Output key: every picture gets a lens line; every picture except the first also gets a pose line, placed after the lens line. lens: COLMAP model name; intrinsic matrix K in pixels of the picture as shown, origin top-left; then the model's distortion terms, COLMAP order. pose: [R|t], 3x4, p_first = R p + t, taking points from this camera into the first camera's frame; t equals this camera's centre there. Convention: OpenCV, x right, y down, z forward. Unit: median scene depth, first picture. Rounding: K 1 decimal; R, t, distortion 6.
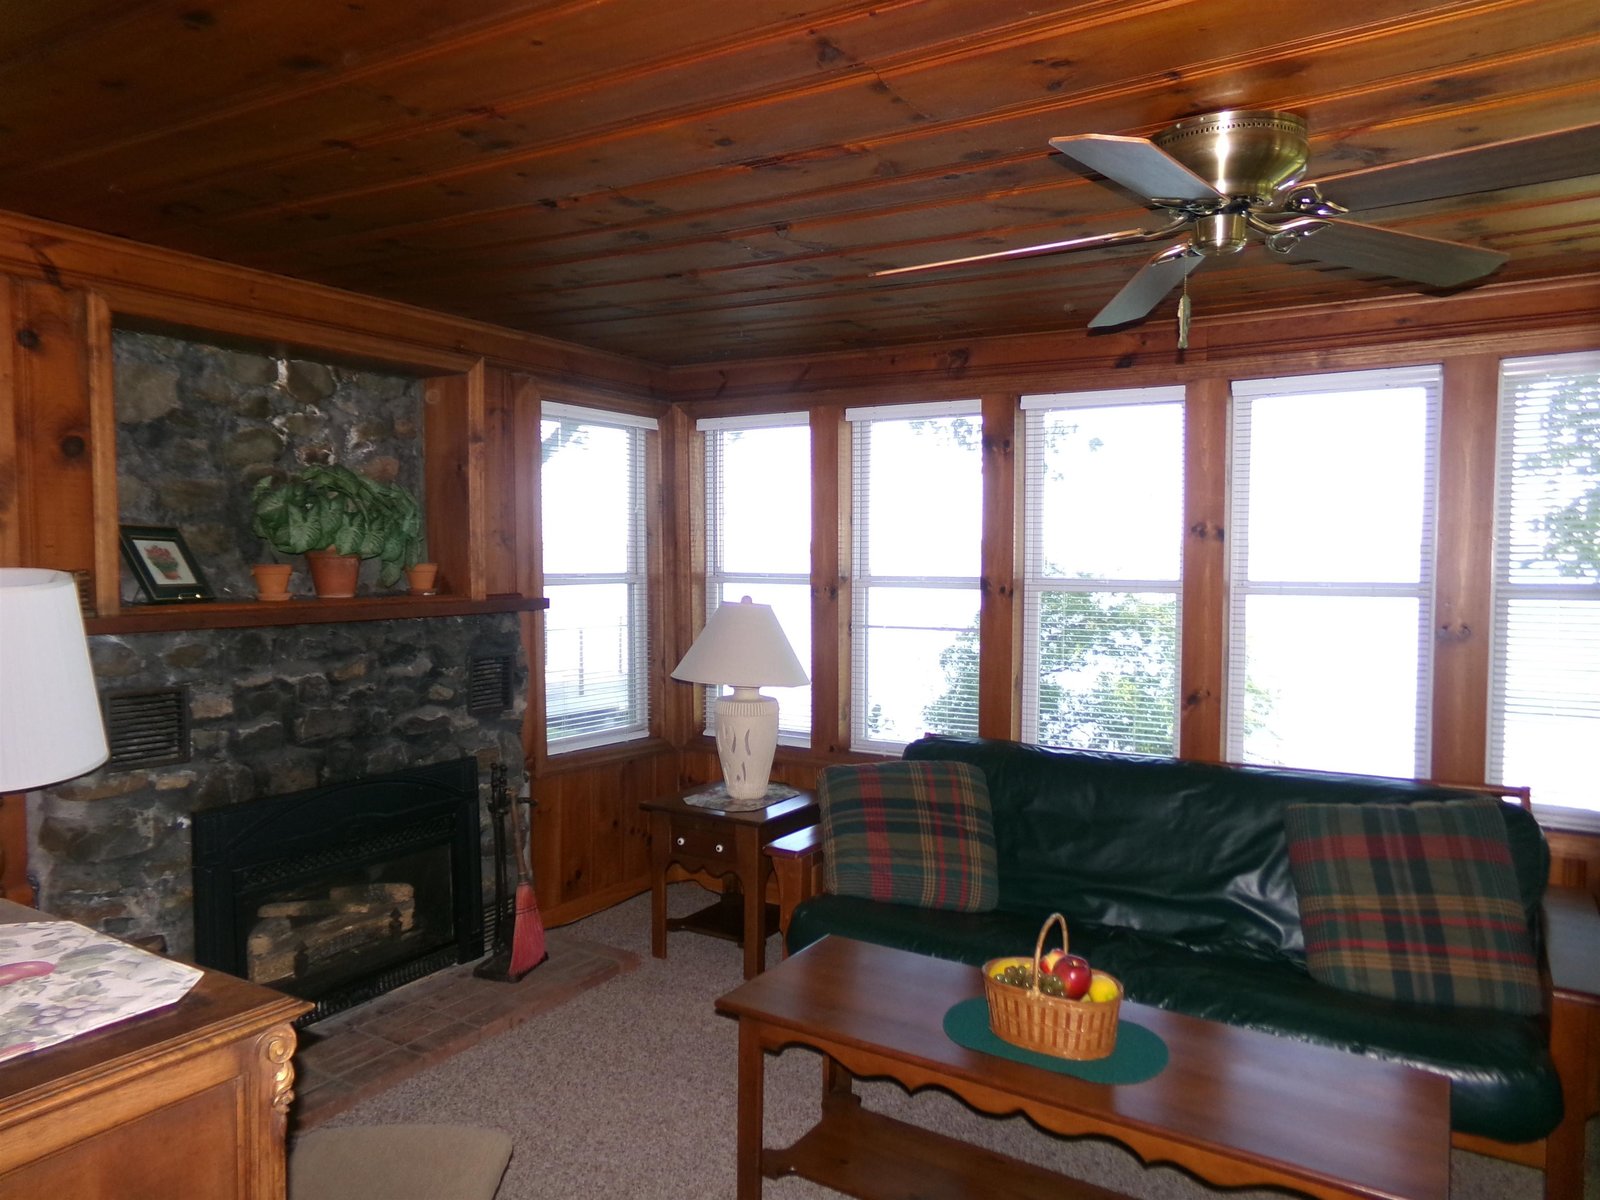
lens RADIAL K [[1105.5, 0, 800.4], [0, 1105.5, 611.7], [0, 0, 1]] dist [-0.063203, 0.108713]
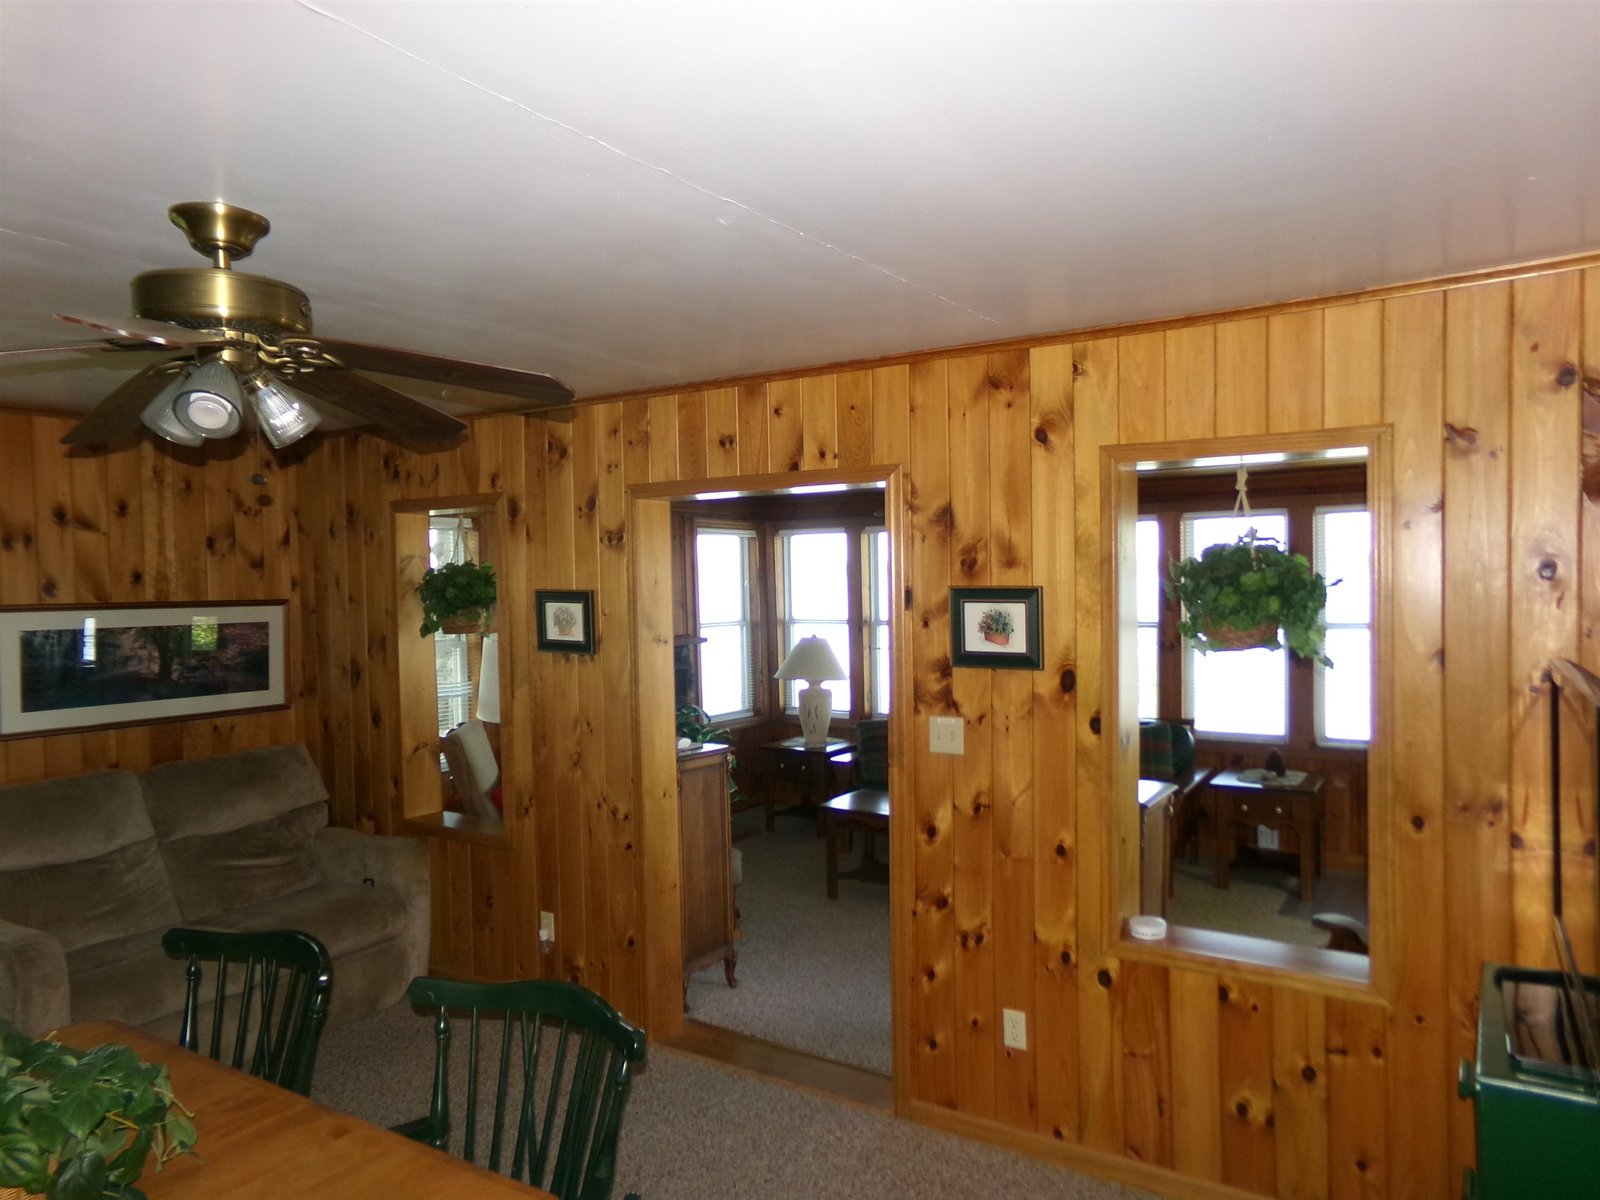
lens RADIAL K [[1105.5, 0, 794.9], [0, 1105.5, 611.5], [0, 0, 1]] dist [-0.063203, 0.108713]
pose [[0.999700, -0.017109, -0.017538, -0.056771], [0.016757, 0.999659, -0.020031, -0.017522], [0.017875, 0.019731, 0.999646, -1.011149]]
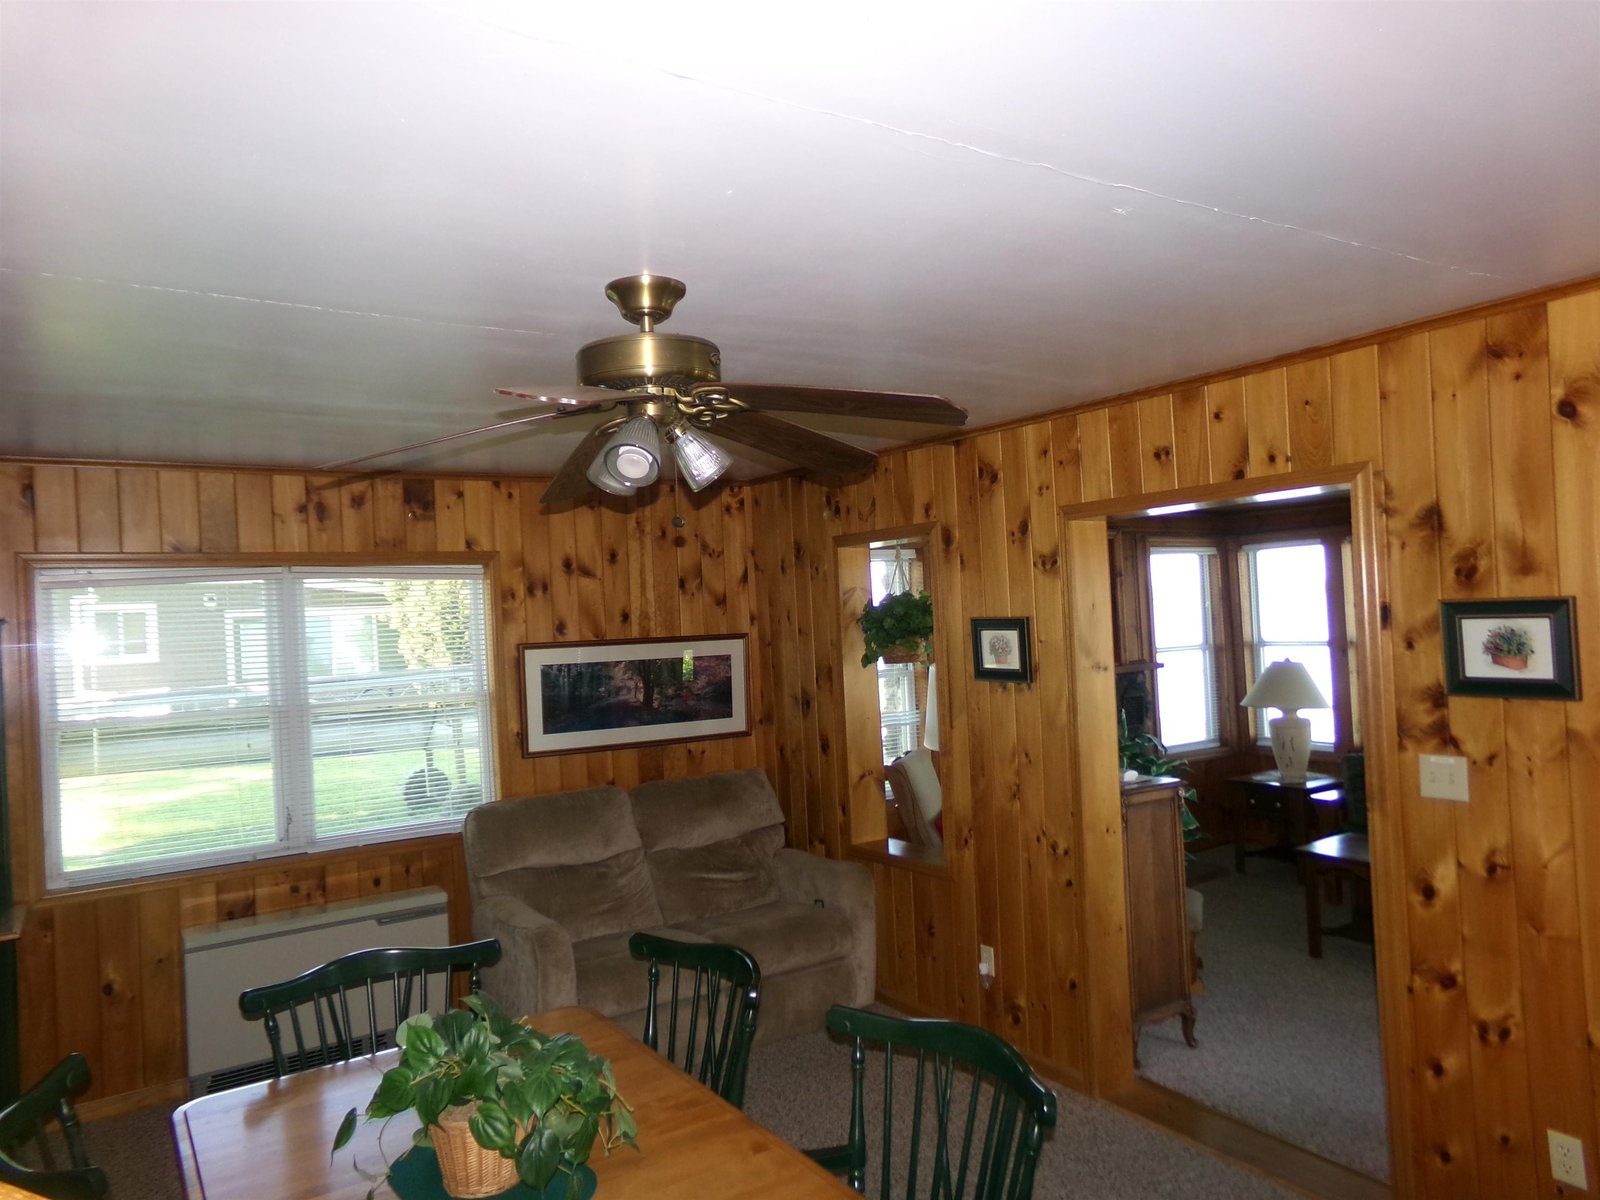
lens RADIAL K [[1105.5, 0, 792.3], [0, 1105.5, 606.8], [0, 0, 1]] dist [-0.063203, 0.108713]
pose [[0.906437, -0.049449, -0.419437, -0.032253], [0.027548, 0.997930, -0.058116, -0.017990], [0.421442, 0.041124, 0.905922, -0.976524]]
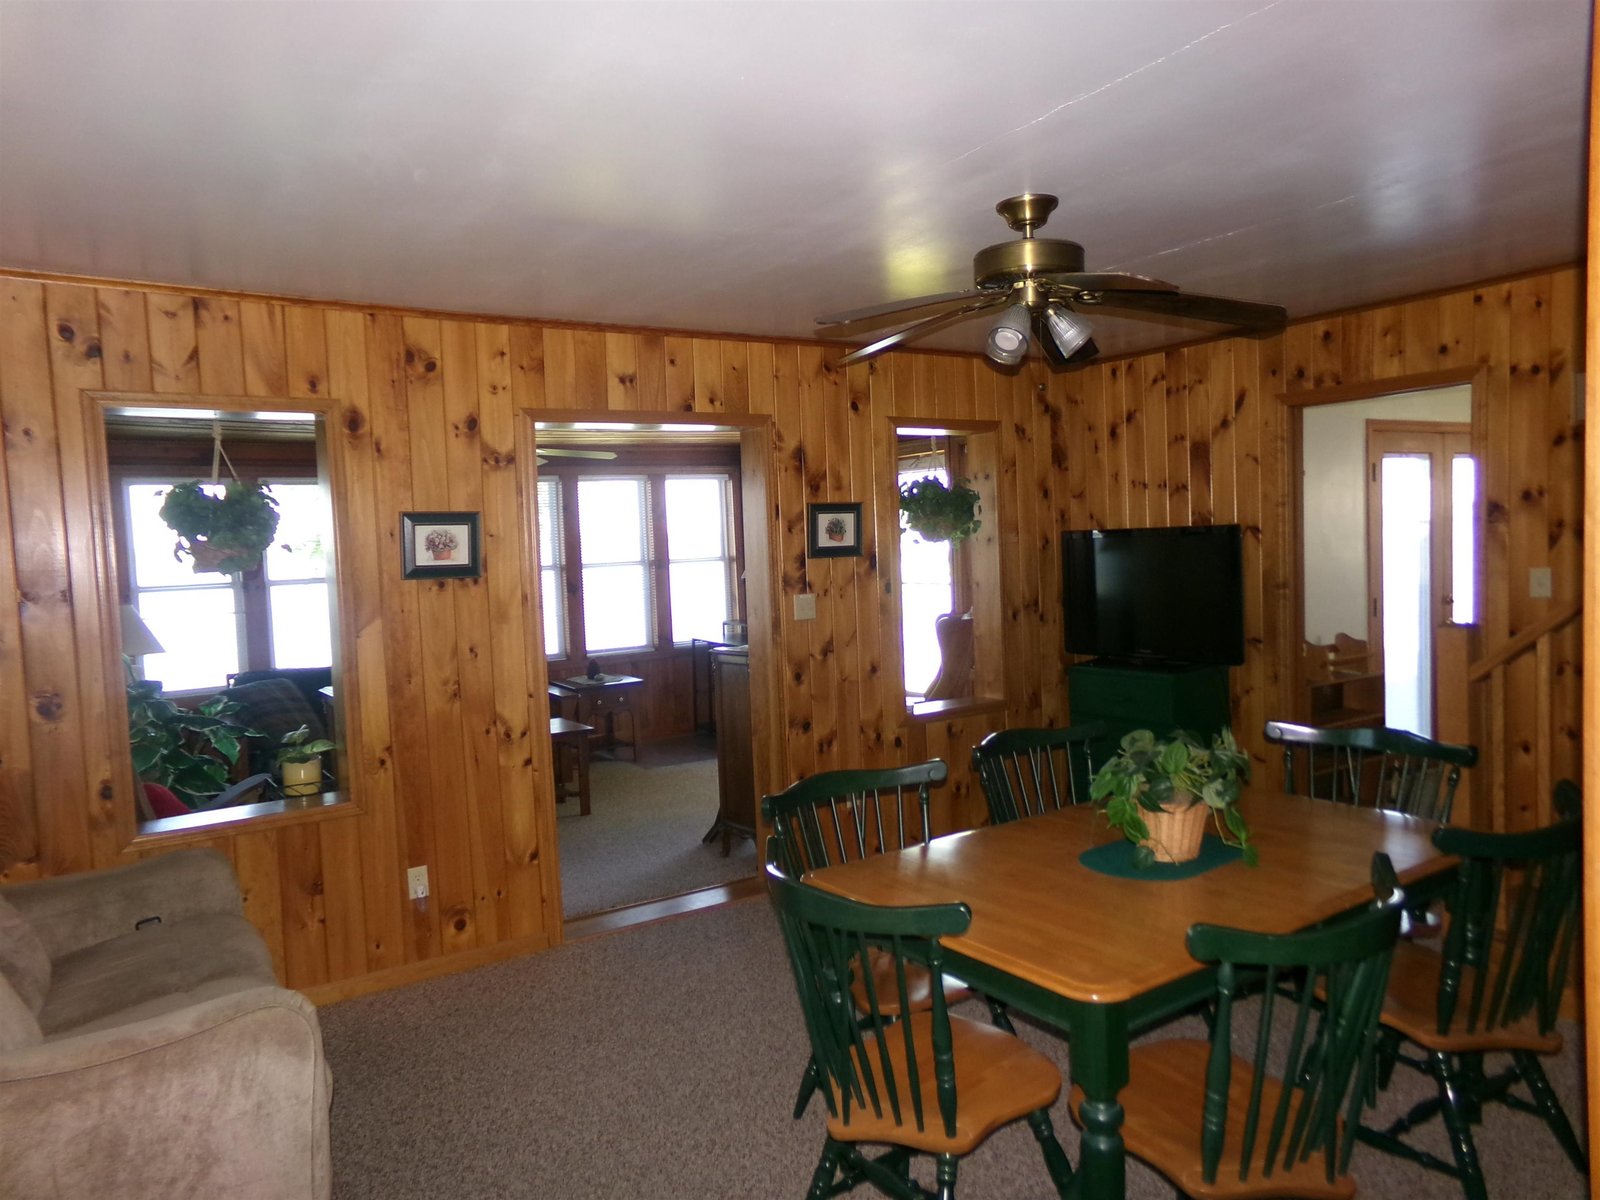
lens RADIAL K [[1105.5, 0, 790.9], [0, 1105.5, 597.5], [0, 0, 1]] dist [-0.063203, 0.108713]
pose [[0.418653, -0.069355, 0.905494, -1.237040], [0.089314, 0.995390, 0.034947, 0.012219], [-0.903744, 0.066243, 0.422918, -0.602848]]
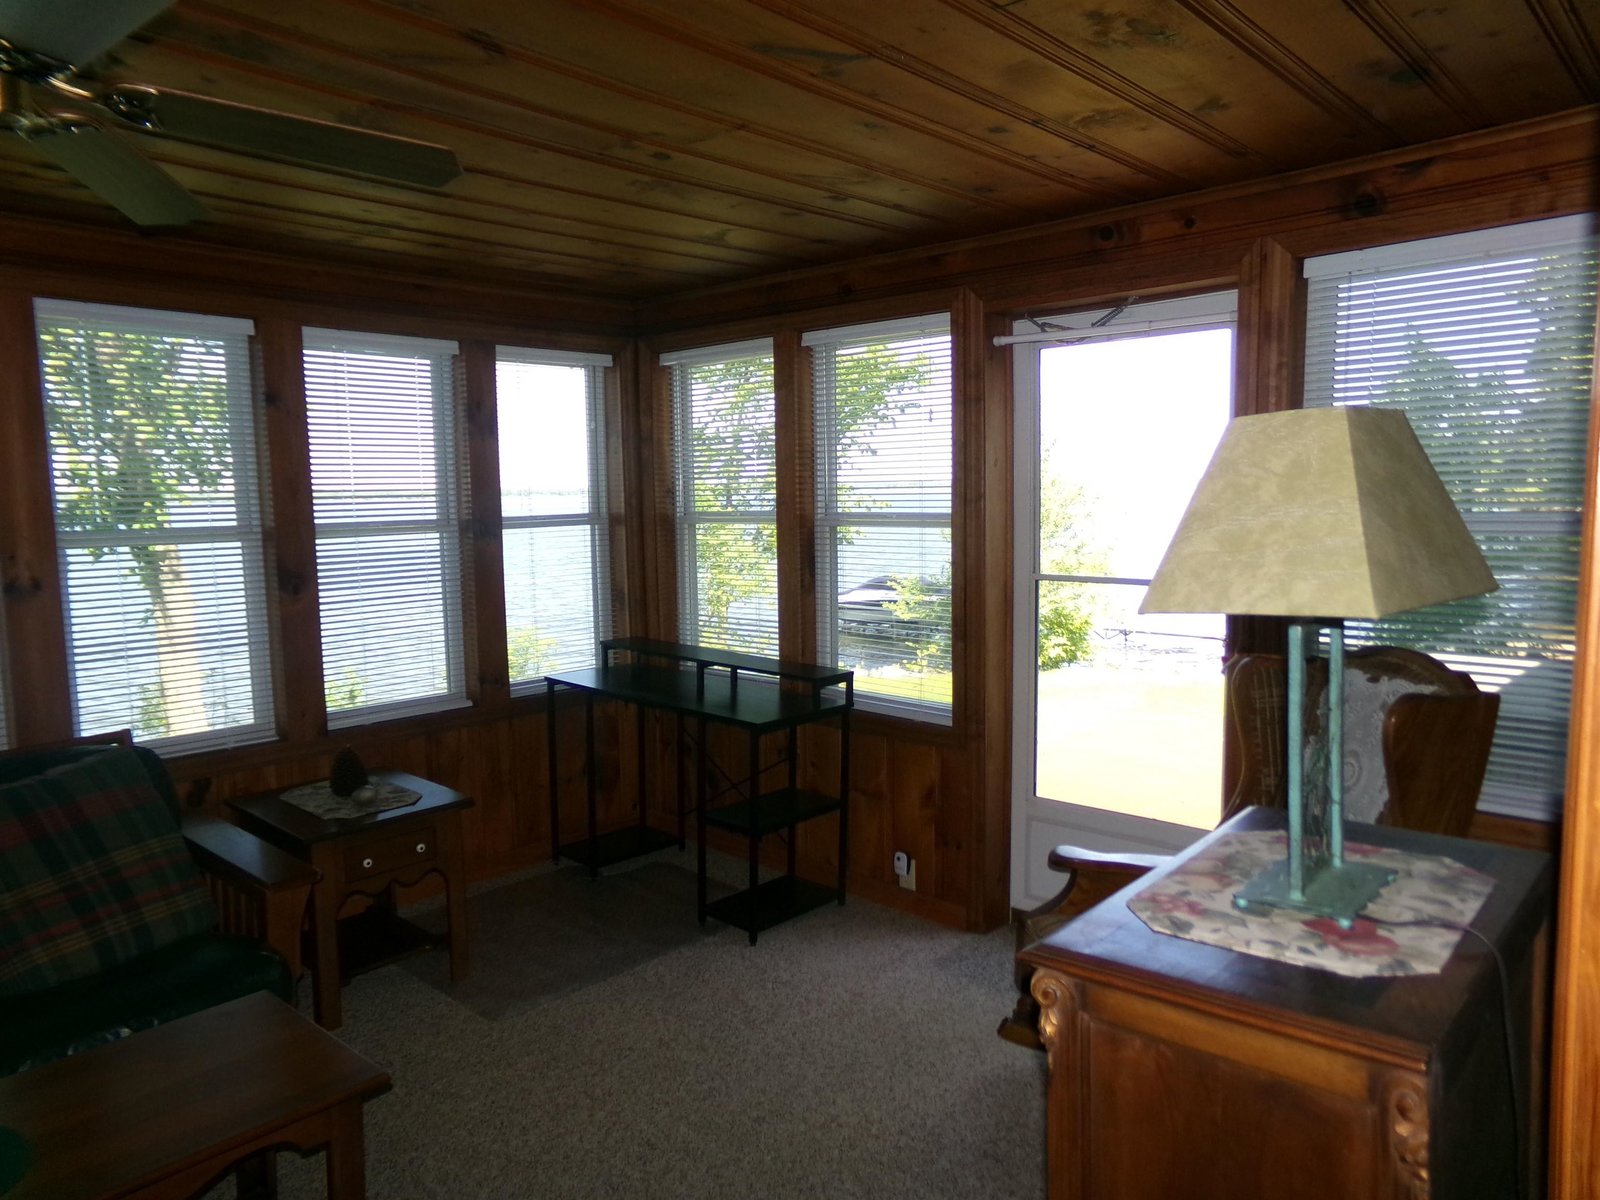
lens RADIAL K [[1105.5, 0, 787.4], [0, 1105.5, 602.1], [0, 0, 1]] dist [-0.063203, 0.108713]
pose [[0.187537, -0.103431, 0.976797, -0.198718], [0.070001, 0.993319, 0.091741, -0.009270], [-0.979760, 0.051172, 0.193524, 0.174770]]
